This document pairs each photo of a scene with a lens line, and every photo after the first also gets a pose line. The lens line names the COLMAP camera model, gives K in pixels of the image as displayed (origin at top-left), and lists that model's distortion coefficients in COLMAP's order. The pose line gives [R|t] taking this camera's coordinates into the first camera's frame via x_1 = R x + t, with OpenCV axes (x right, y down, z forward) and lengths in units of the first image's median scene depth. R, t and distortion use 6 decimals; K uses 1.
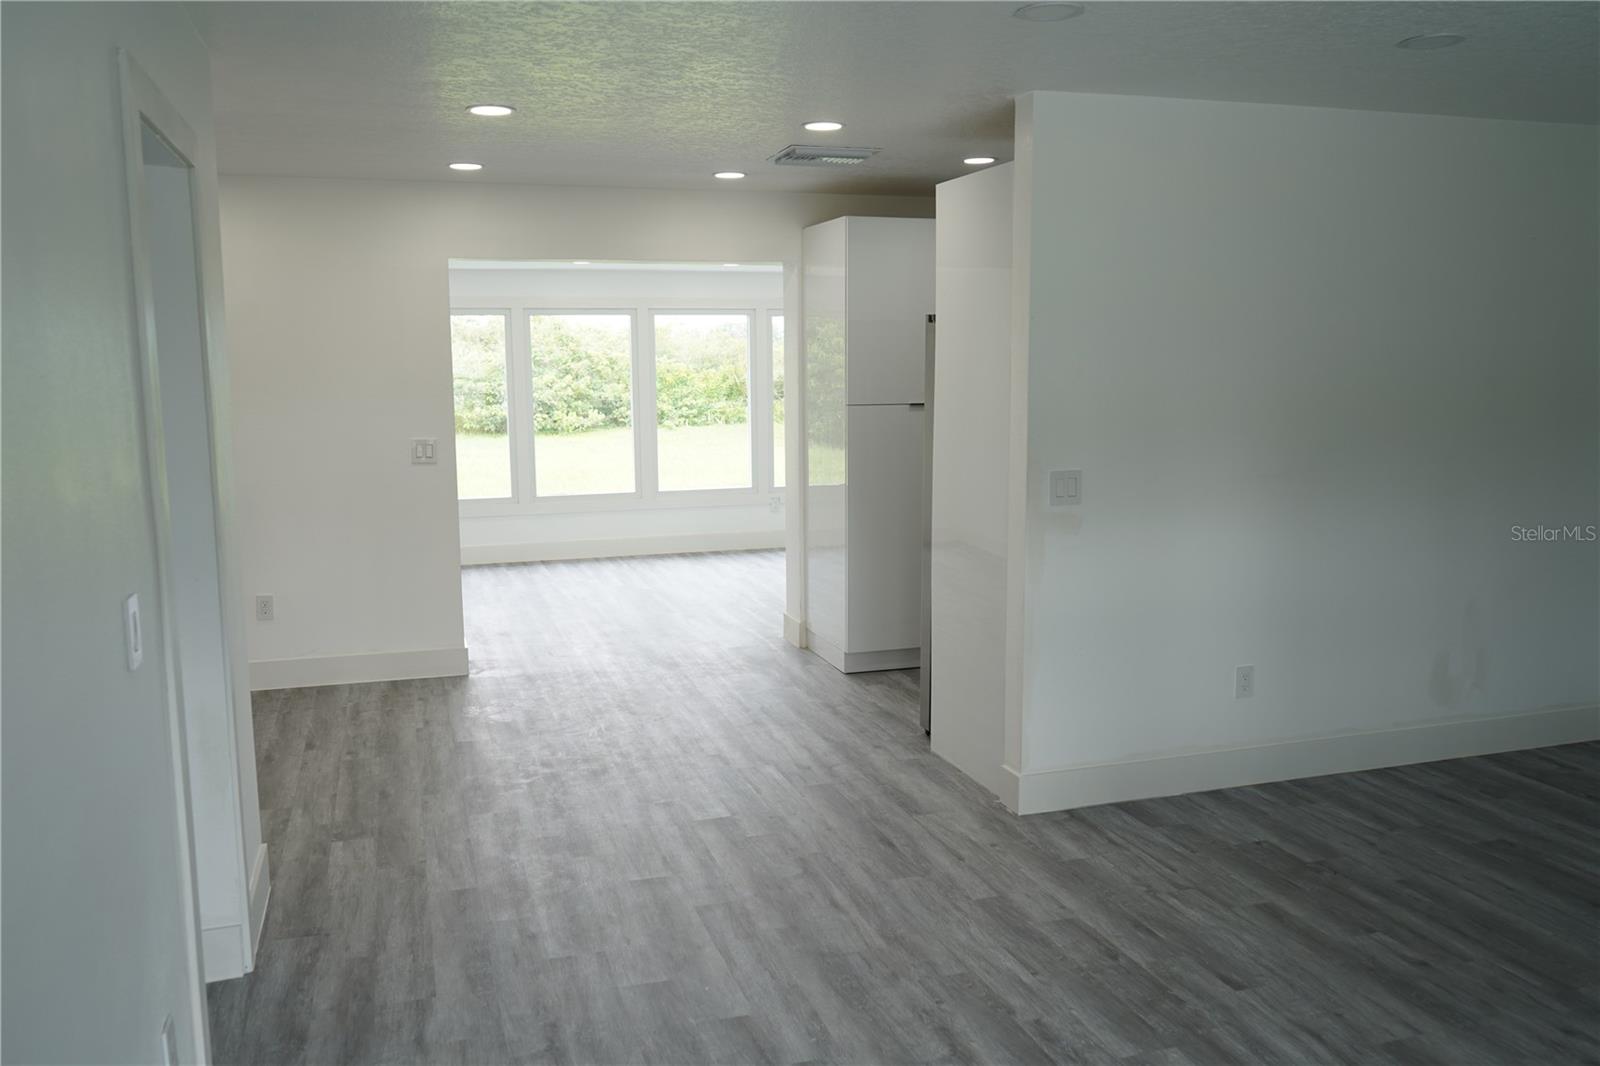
lens RADIAL K [[1281.9, 0, 802.2], [0, 1281.9, 534.8], [0, 0, 1]] dist [-0.014832, 0.013008]
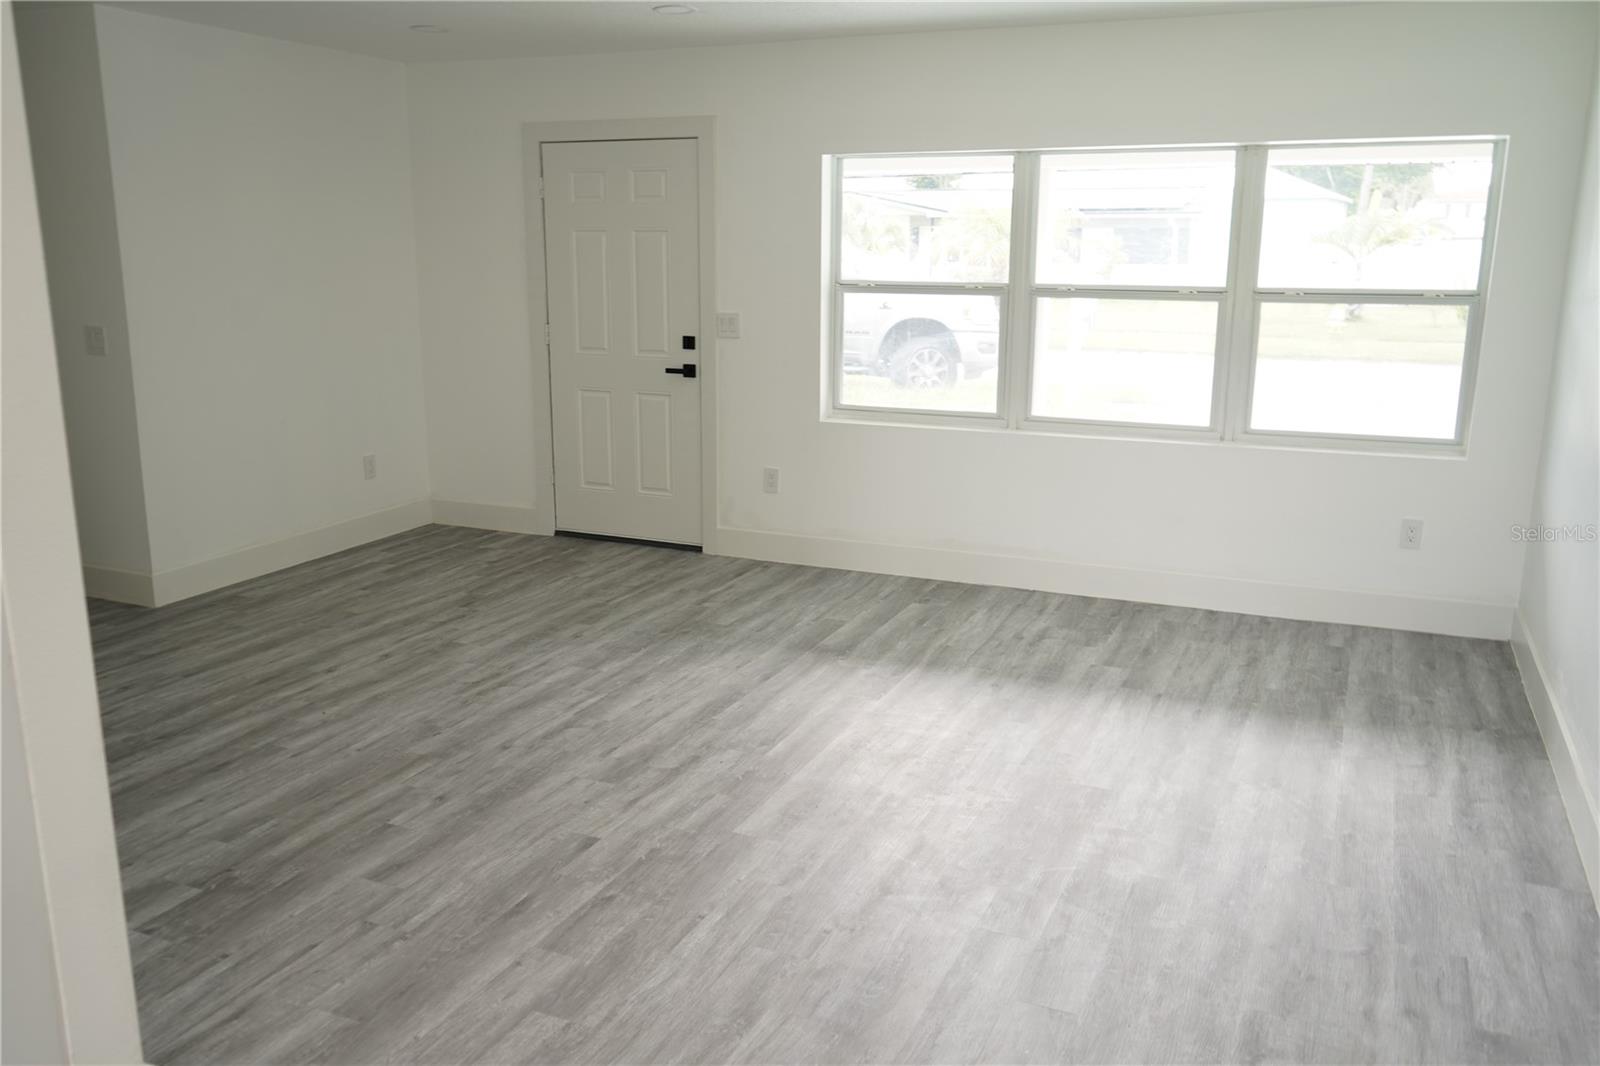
lens RADIAL K [[1281.9, 0, 794.9], [0, 1281.9, 526.1], [0, 0, 1]] dist [-0.014832, 0.013008]
pose [[-0.739596, -0.139049, 0.658531, -0.354481], [0.097009, 0.946187, 0.308739, -0.159351], [-0.666023, 0.292226, -0.686307, 1.249369]]
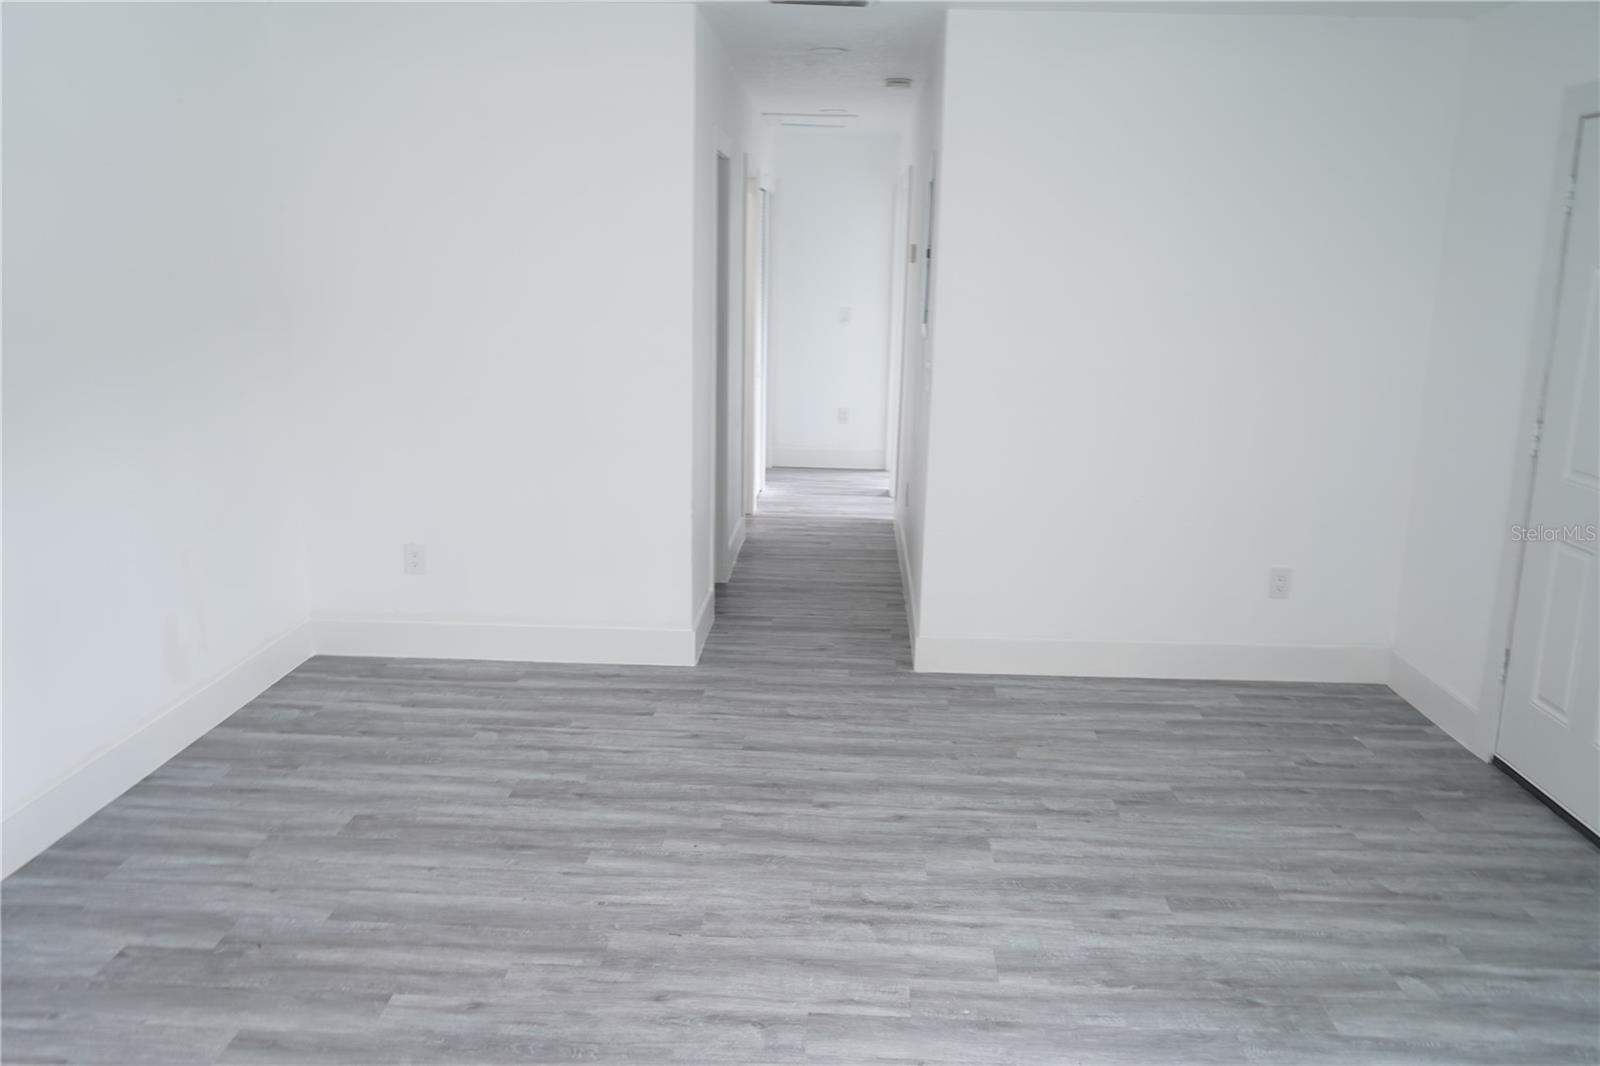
lens RADIAL K [[1281.9, 0, 793.4], [0, 1281.9, 536.8], [0, 0, 1]] dist [-0.014832, 0.013008]
pose [[0.350274, -0.182901, 0.918616, -0.115463], [0.104533, 0.982256, 0.155712, -0.053317], [-0.930796, 0.041484, 0.363178, 0.426608]]
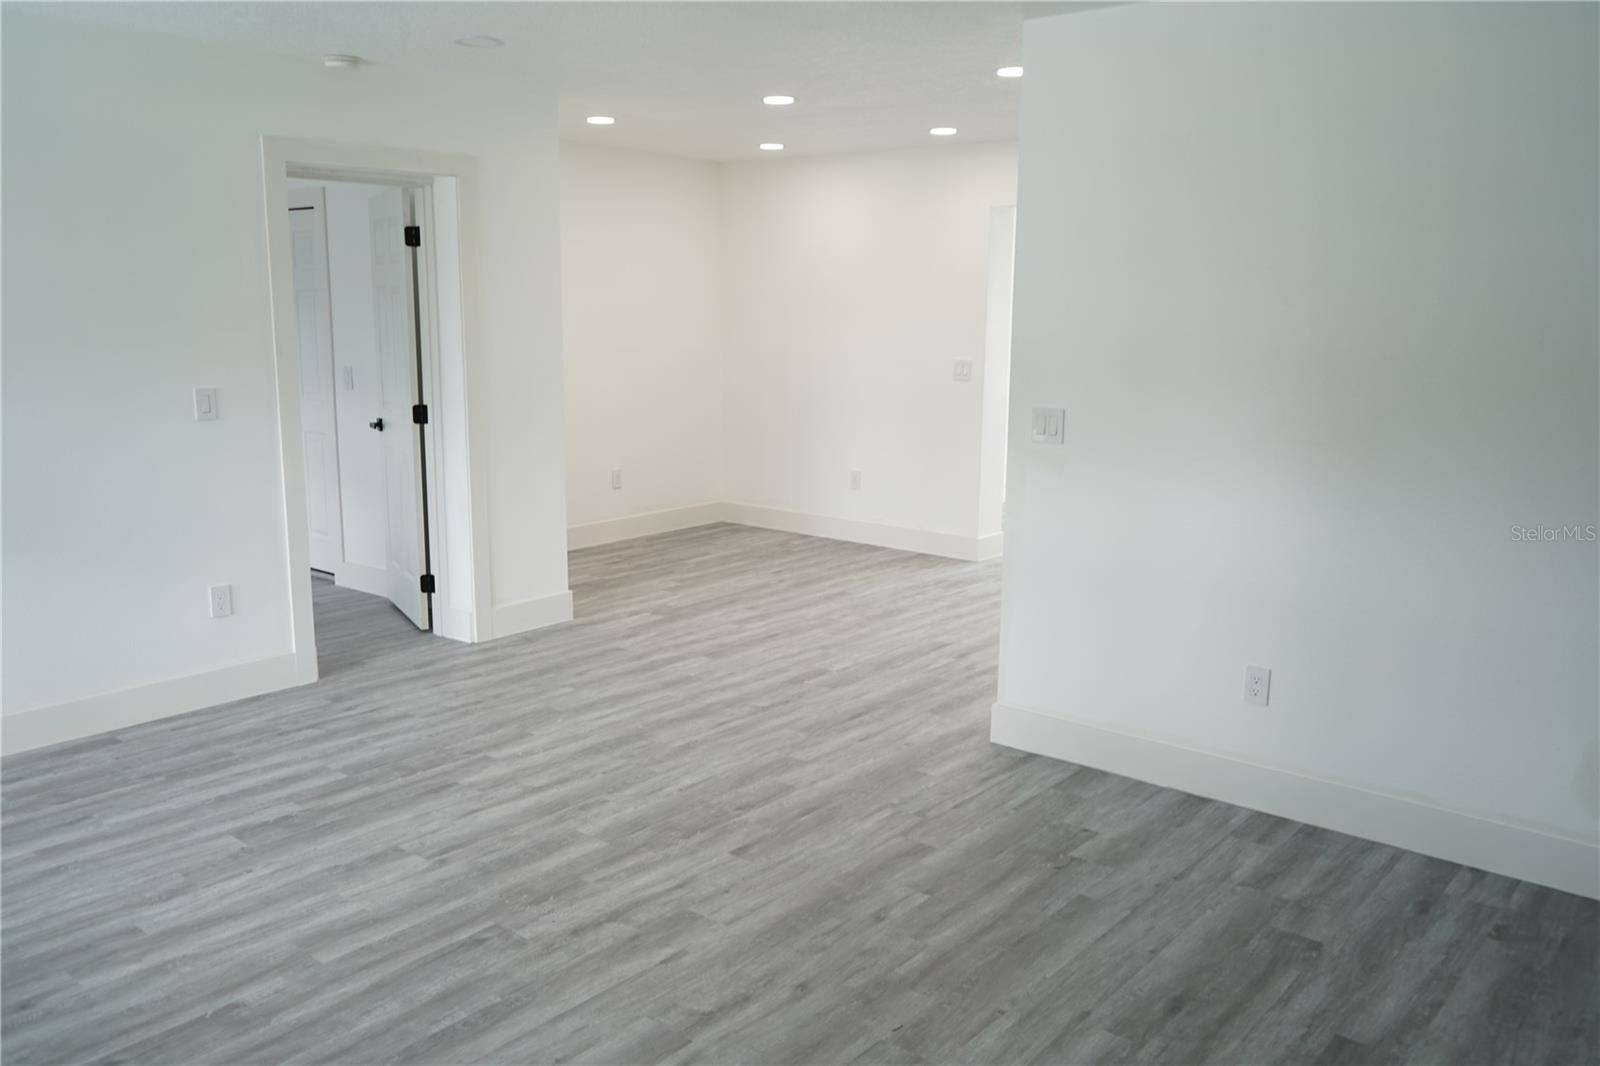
lens RADIAL K [[1281.9, 0, 806.3], [0, 1281.9, 530.5], [0, 0, 1]] dist [-0.014832, 0.013008]
pose [[0.538085, 0.162566, -0.827065, 1.025808], [-0.130388, 0.985467, 0.108871, -0.045433], [0.832745, 0.049257, 0.551462, 0.340209]]
